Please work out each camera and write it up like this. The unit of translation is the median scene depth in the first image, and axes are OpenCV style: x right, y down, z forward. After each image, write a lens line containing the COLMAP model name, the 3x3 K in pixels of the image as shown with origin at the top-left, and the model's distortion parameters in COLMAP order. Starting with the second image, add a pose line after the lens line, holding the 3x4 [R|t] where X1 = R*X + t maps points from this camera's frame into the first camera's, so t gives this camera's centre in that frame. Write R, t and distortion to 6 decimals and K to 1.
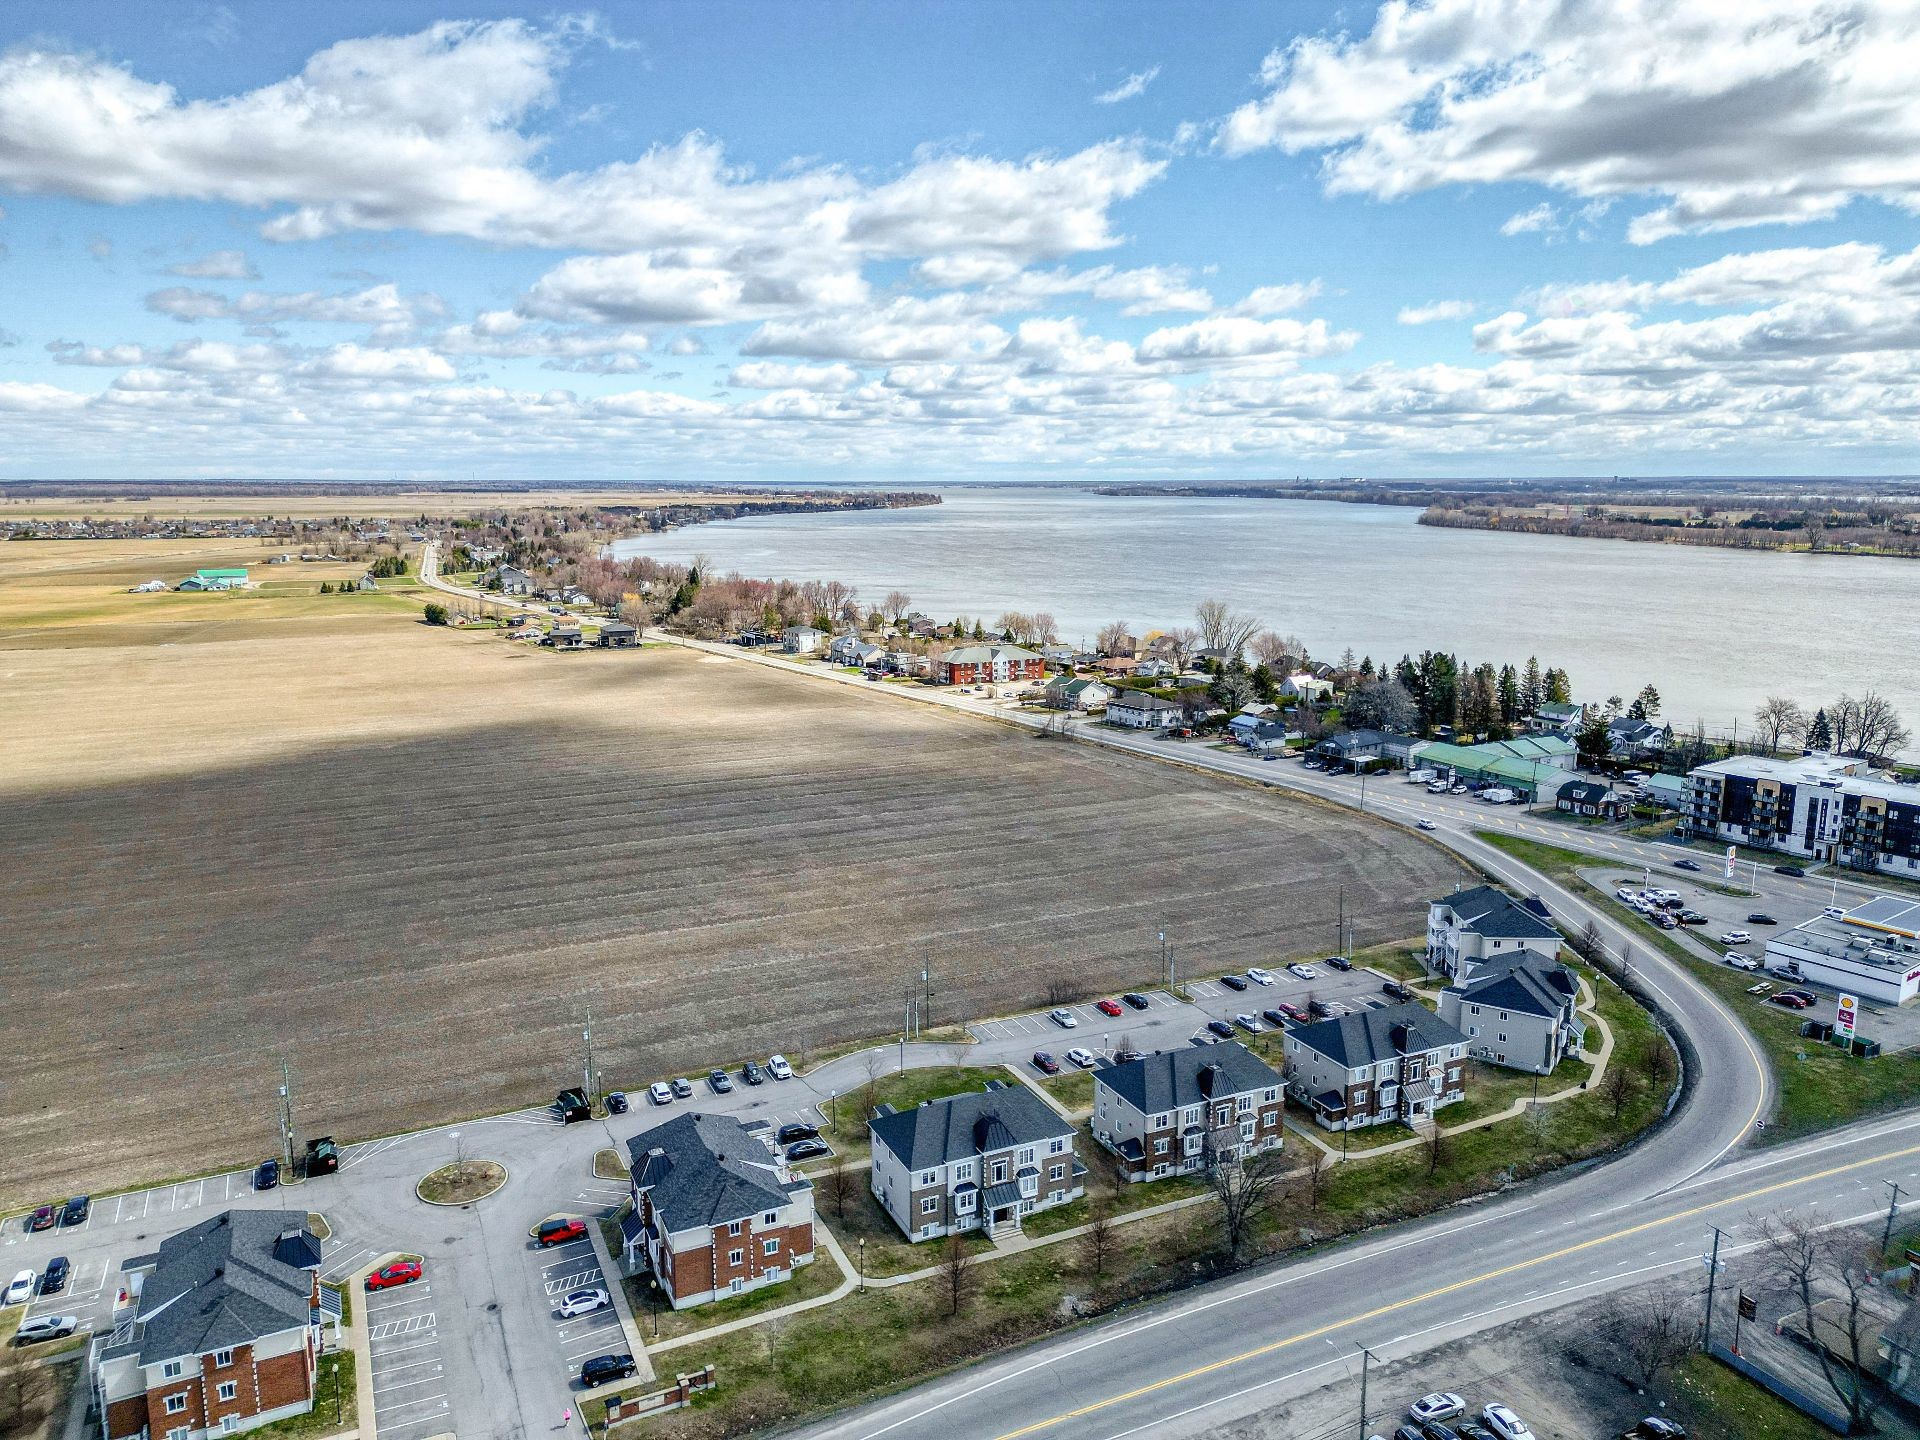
lens RADIAL K [[1340.4, 0, 960.0], [0, 1340.4, 720.0], [0, 0, 1]] dist [0.102335, -0.104905]
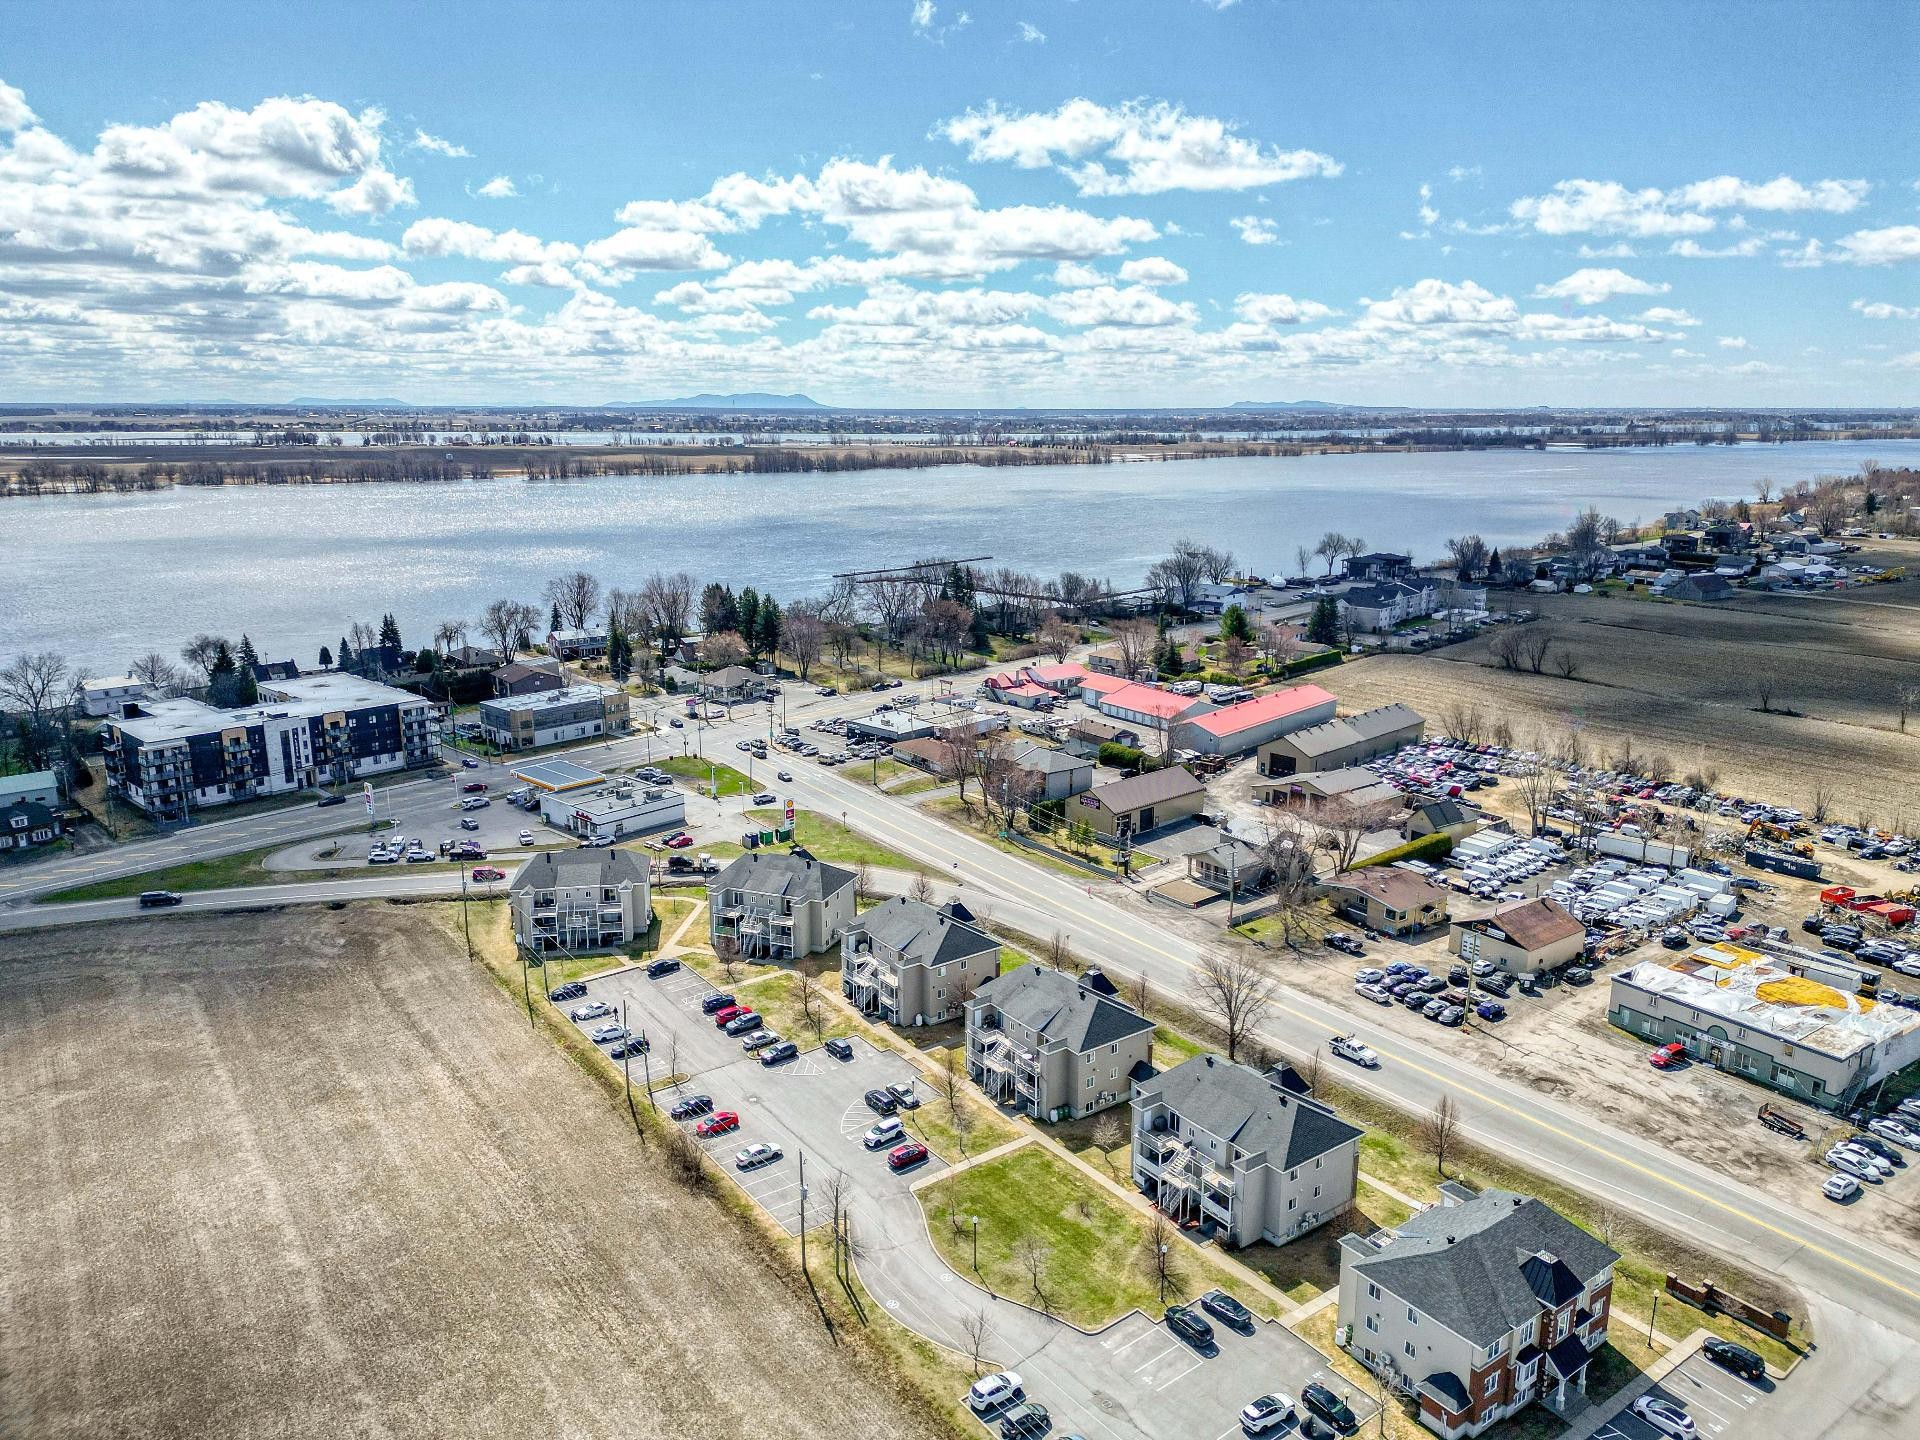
lens RADIAL K [[1340.4, 0, 960.0], [0, 1340.4, 720.0], [0, 0, 1]] dist [0.102335, -0.104905]
pose [[-0.185725, -0.221272, 0.957363, -0.467358], [0.171138, 0.952139, 0.253265, -0.132851], [-0.967584, 0.210879, -0.138968, 0.750899]]
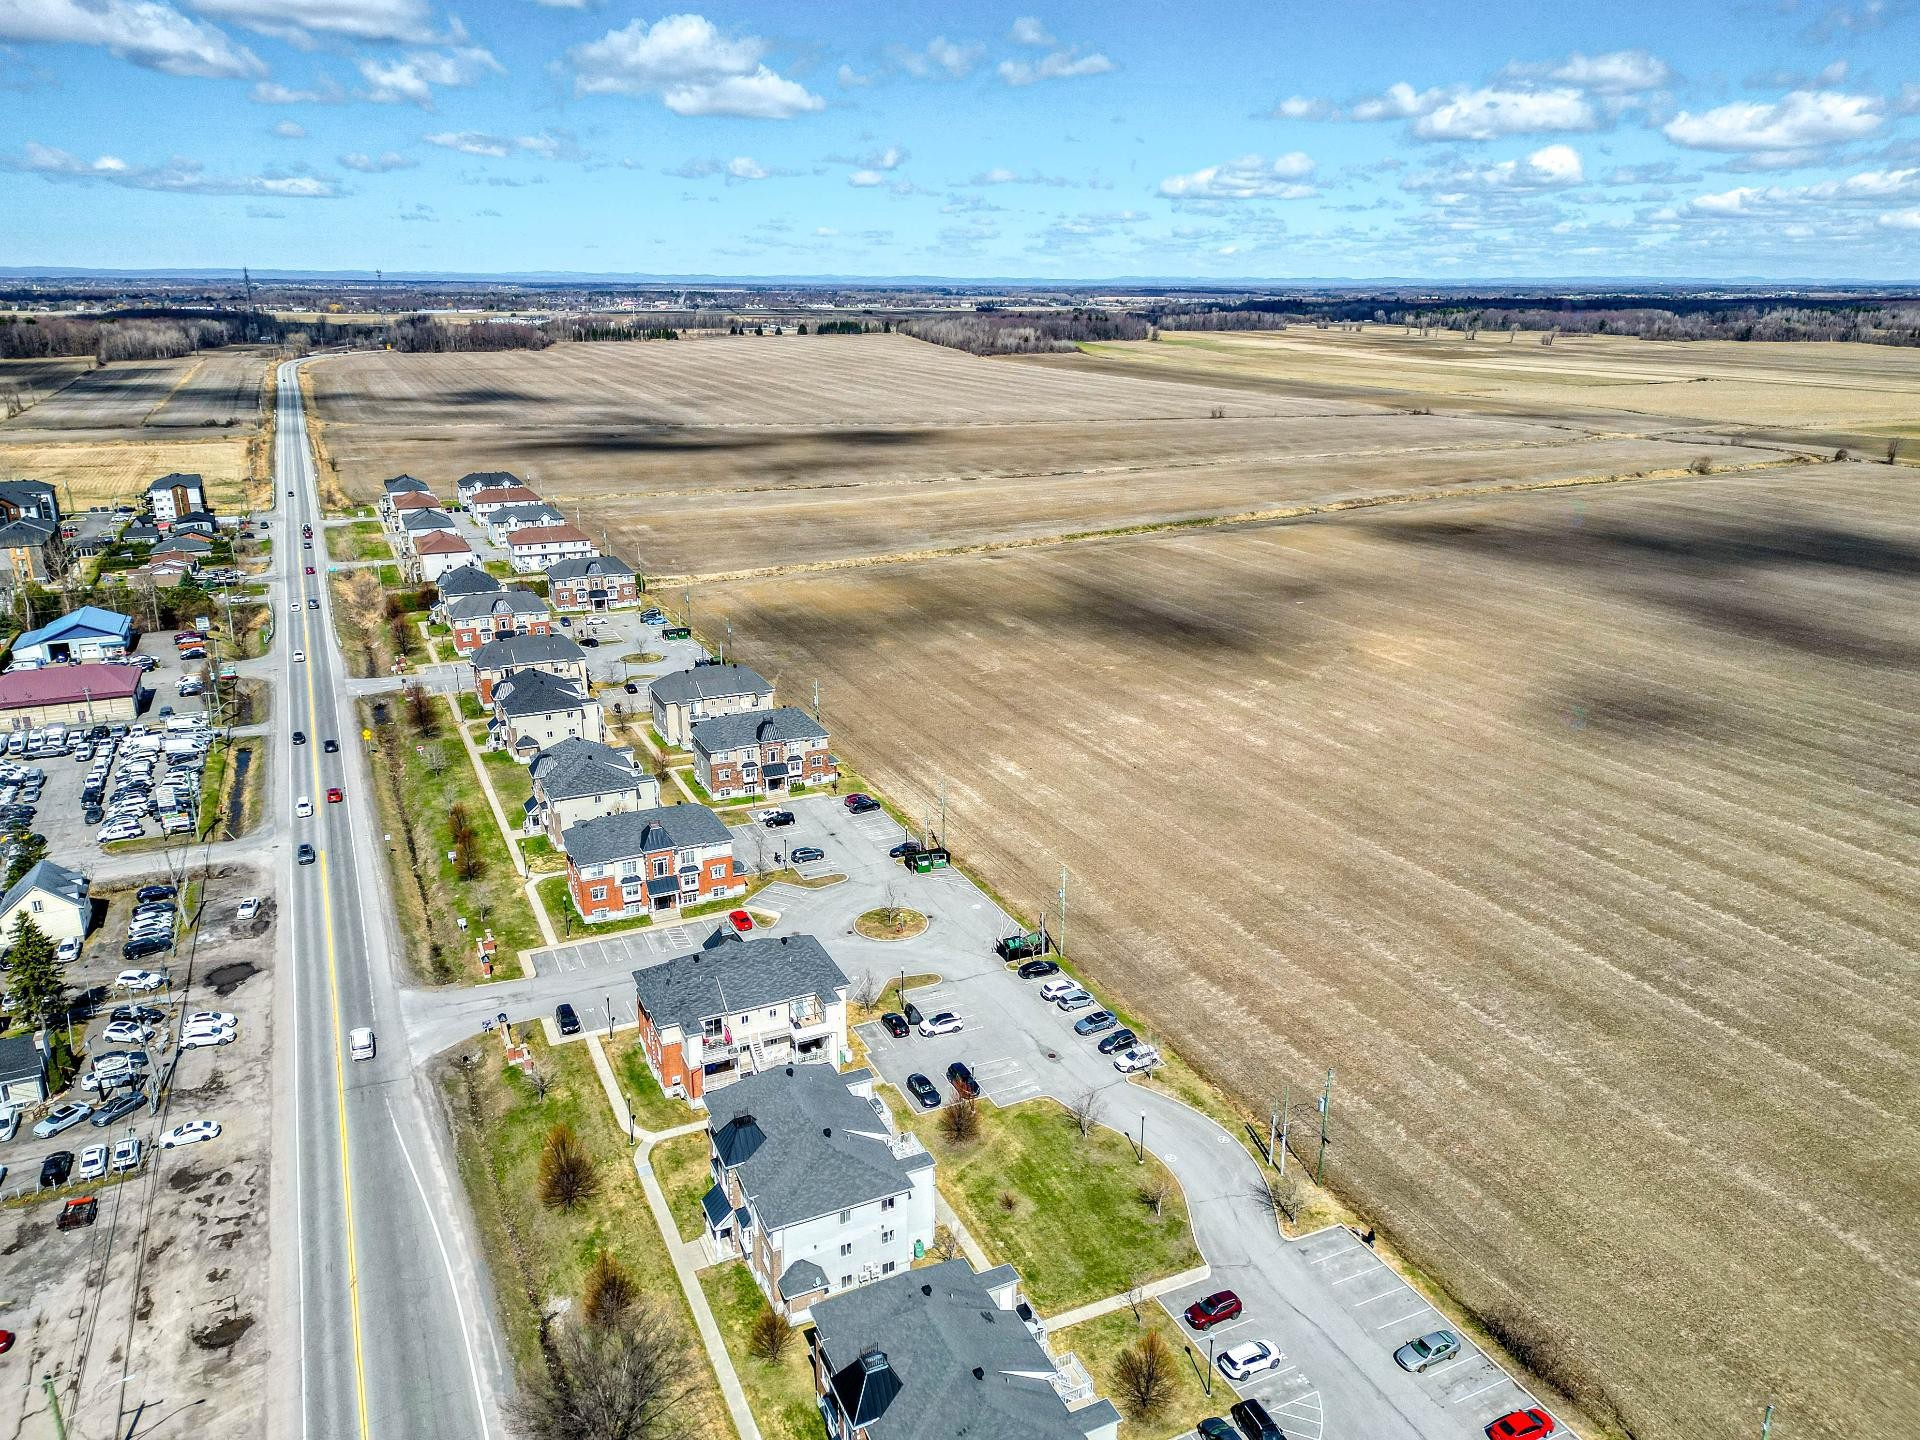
lens RADIAL K [[1340.4, 0, 960.0], [0, 1340.4, 720.0], [0, 0, 1]] dist [0.102335, -0.104905]
pose [[-0.005000, 0.307121, -0.951657, 0.399995], [-0.181294, 0.935620, 0.302898, -0.104821], [0.983416, 0.174044, 0.051001, 0.597933]]
